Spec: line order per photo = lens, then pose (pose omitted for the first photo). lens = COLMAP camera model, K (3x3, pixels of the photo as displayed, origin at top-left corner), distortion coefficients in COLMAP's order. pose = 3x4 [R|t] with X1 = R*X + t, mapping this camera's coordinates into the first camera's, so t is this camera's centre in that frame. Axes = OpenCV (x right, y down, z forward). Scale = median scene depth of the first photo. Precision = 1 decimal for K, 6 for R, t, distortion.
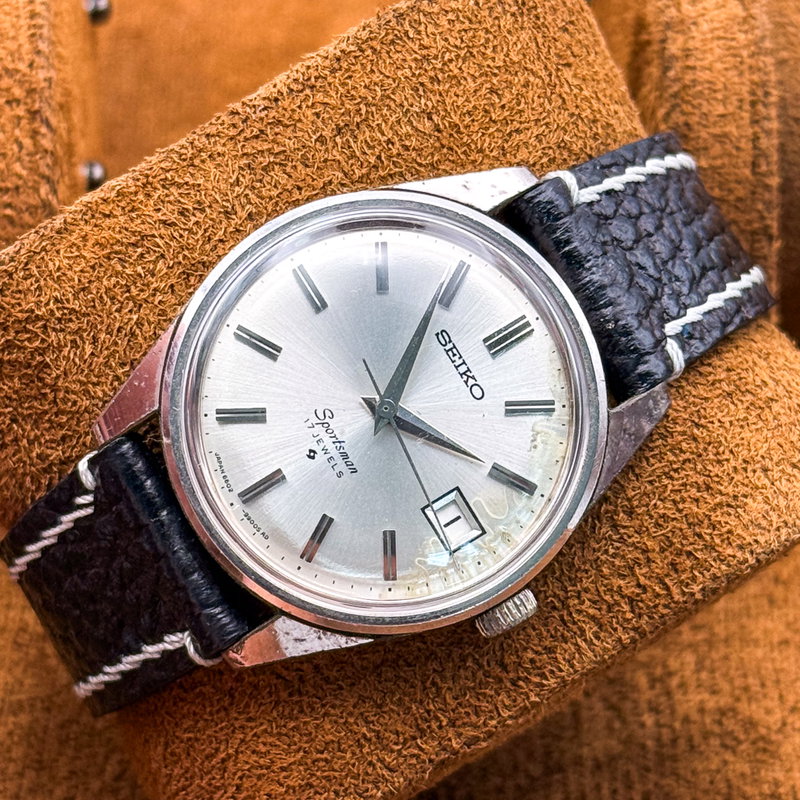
lens RADIAL K [[2852.4, 0, 411.4], [0, 2852.4, 438.0], [0, 0, 1]] dist [0.086197, -0.621680]
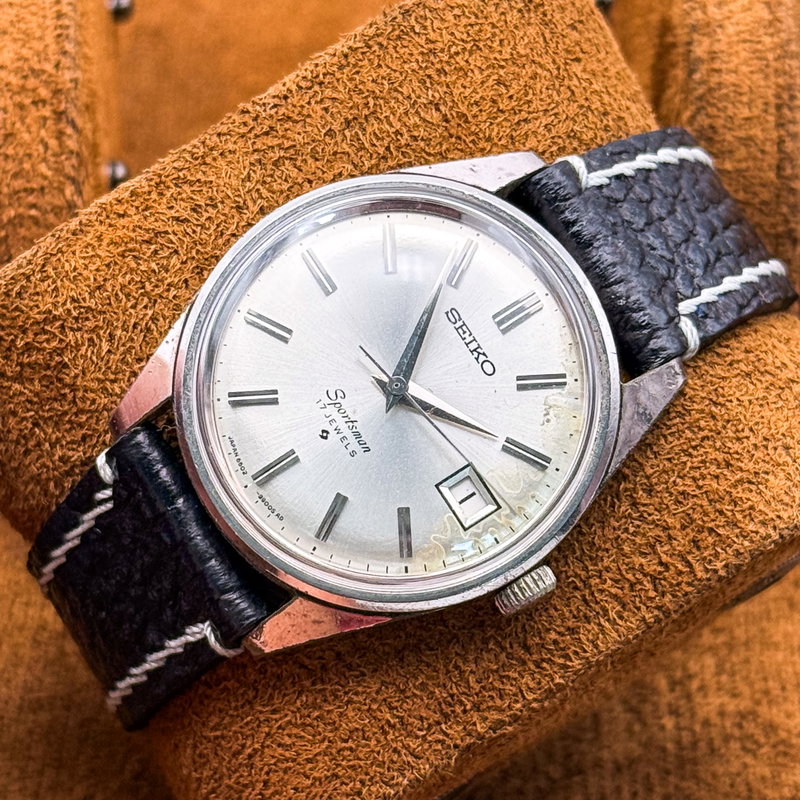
lens RADIAL K [[2852.4, 0, 411.4], [0, 2852.4, 438.0], [0, 0, 1]] dist [0.086197, -0.621680]
pose [[0.998295, -0.032900, -0.048210, 0.042220], [0.028582, 0.995740, -0.087669, 0.092298], [0.050888, 0.086142, 0.994982, 0.005402]]
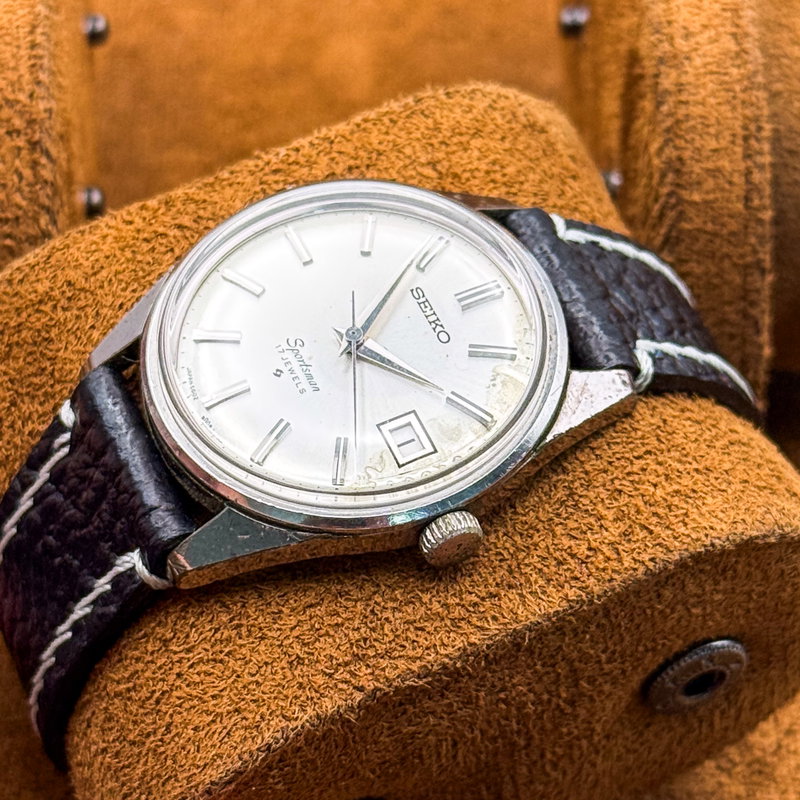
lens RADIAL K [[2852.4, 0, 411.4], [0, 2852.4, 438.0], [0, 0, 1]] dist [0.086197, -0.621680]
pose [[0.991361, 0.062375, -0.115381, 0.130005], [-0.111831, 0.861635, -0.495055, 0.517201], [0.068537, 0.503682, 0.861166, 0.115475]]
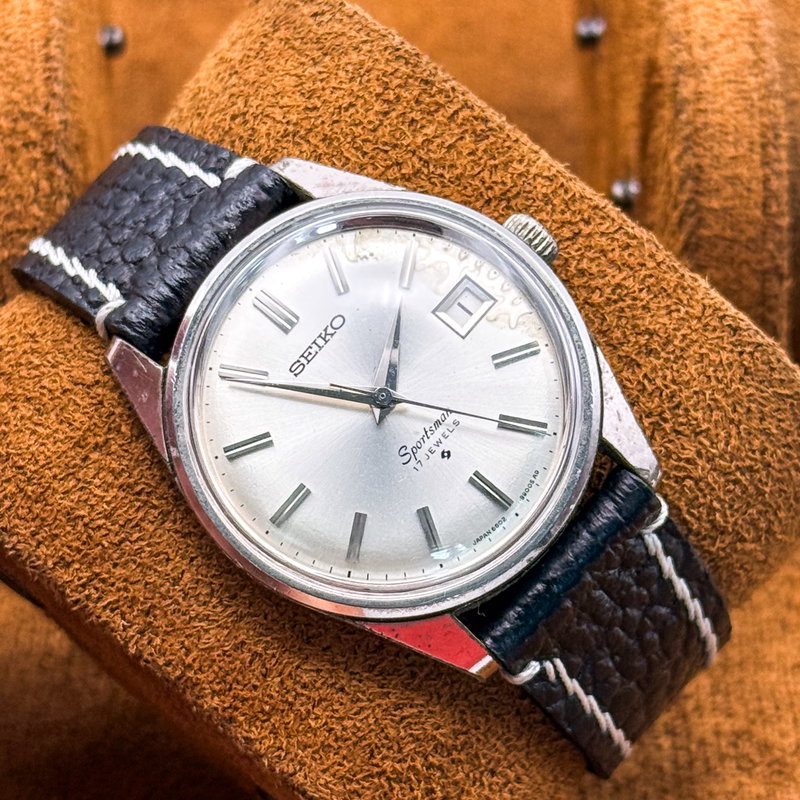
lens RADIAL K [[2852.4, 0, 411.4], [0, 2852.4, 438.0], [0, 0, 1]] dist [0.086197, -0.621680]
pose [[-0.306959, -0.939914, 0.149459, -0.172728], [0.945993, -0.284119, 0.156121, -0.158900], [-0.104276, 0.189309, 0.976365, 0.004217]]
